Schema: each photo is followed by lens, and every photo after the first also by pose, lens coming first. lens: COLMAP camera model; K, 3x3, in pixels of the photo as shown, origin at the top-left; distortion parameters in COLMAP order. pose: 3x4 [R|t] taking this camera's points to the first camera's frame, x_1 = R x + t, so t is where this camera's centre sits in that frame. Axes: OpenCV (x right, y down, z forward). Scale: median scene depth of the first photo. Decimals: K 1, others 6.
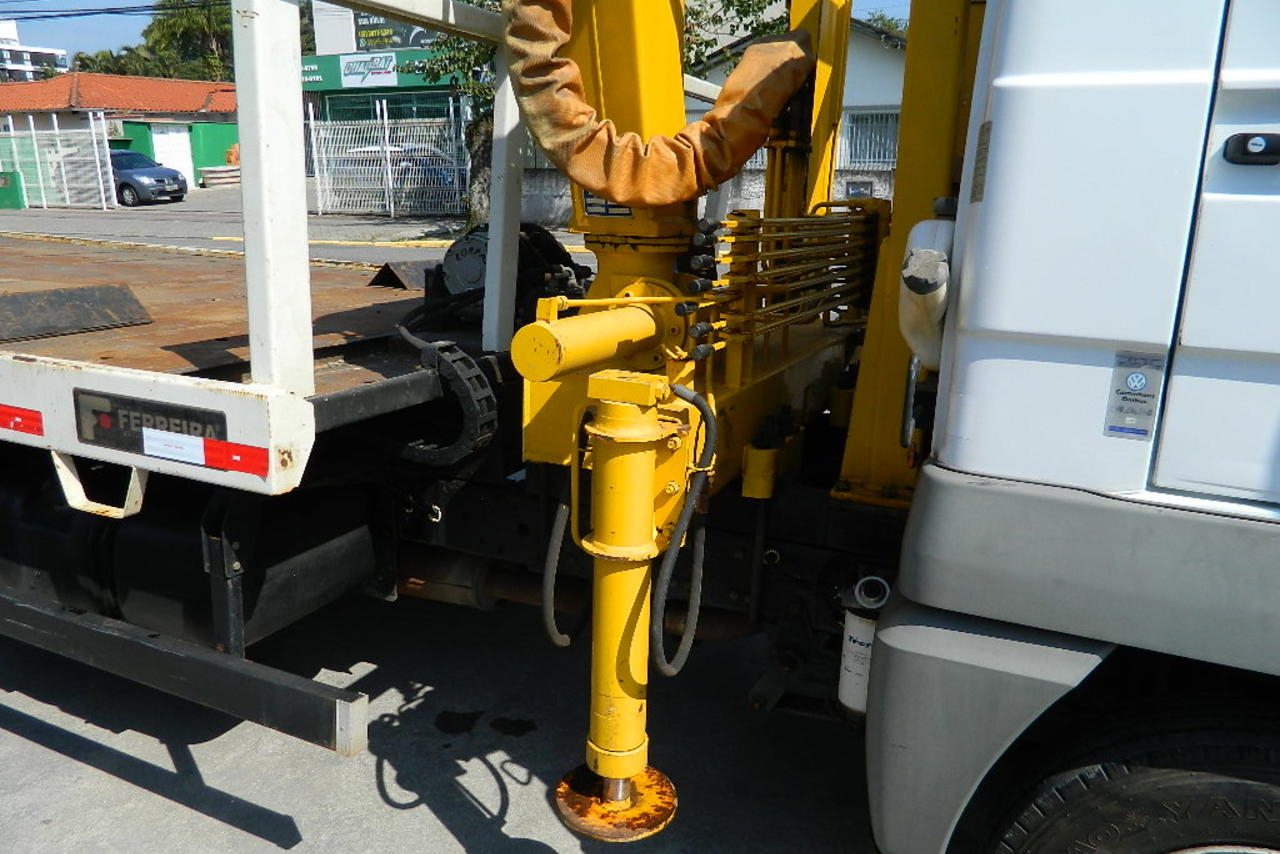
lens RADIAL K [[965.3, 0, 617.6], [0, 965.3, 420.8], [0, 0, 1]] dist [-0.012631, -0.010270]
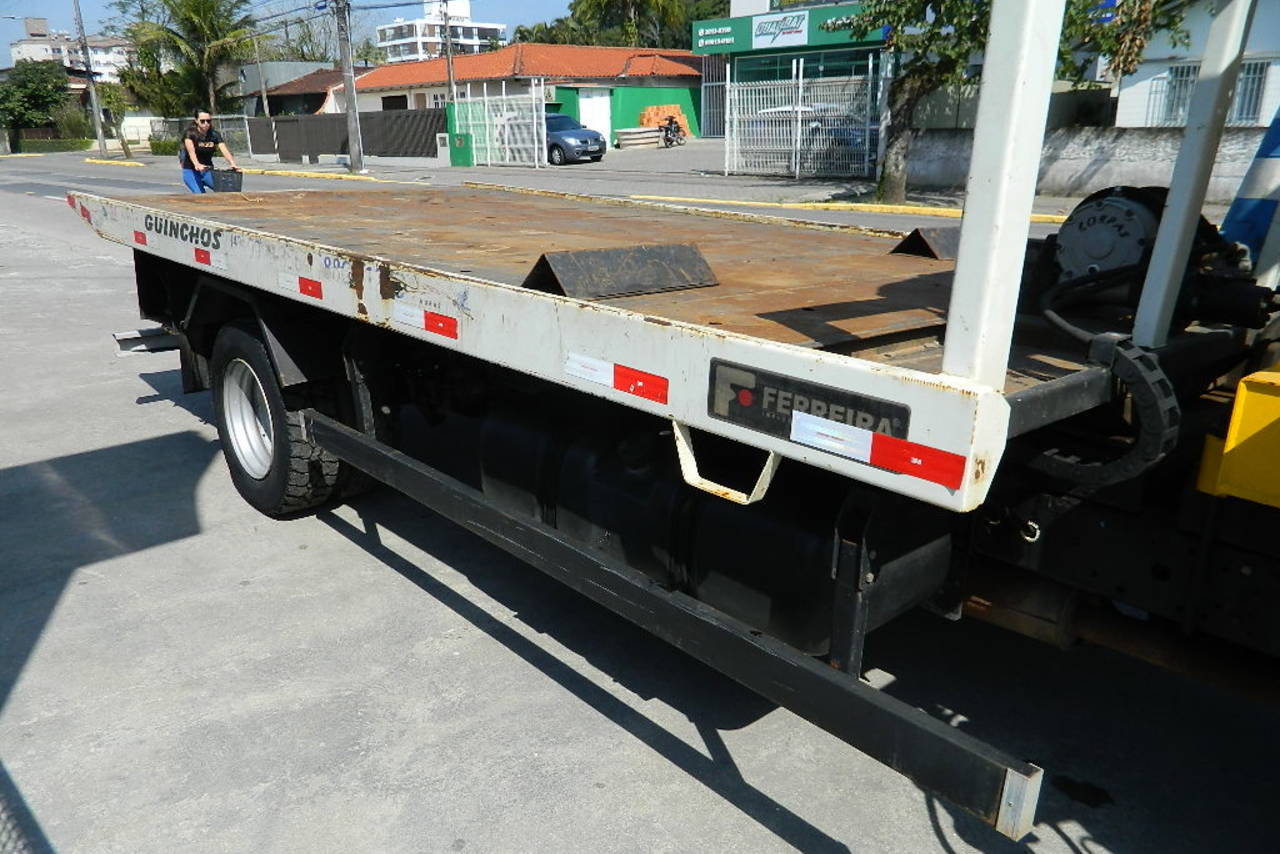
lens RADIAL K [[951.8, 0, 573.1], [0, 951.8, 426.9], [0, 0, 1]] dist [-0.033078, 0.023689]
pose [[0.910469, 0.114013, -0.397553, -0.247508], [-0.095008, 0.993202, 0.067252, -0.013249], [0.402518, -0.023460, 0.915112, 0.086380]]
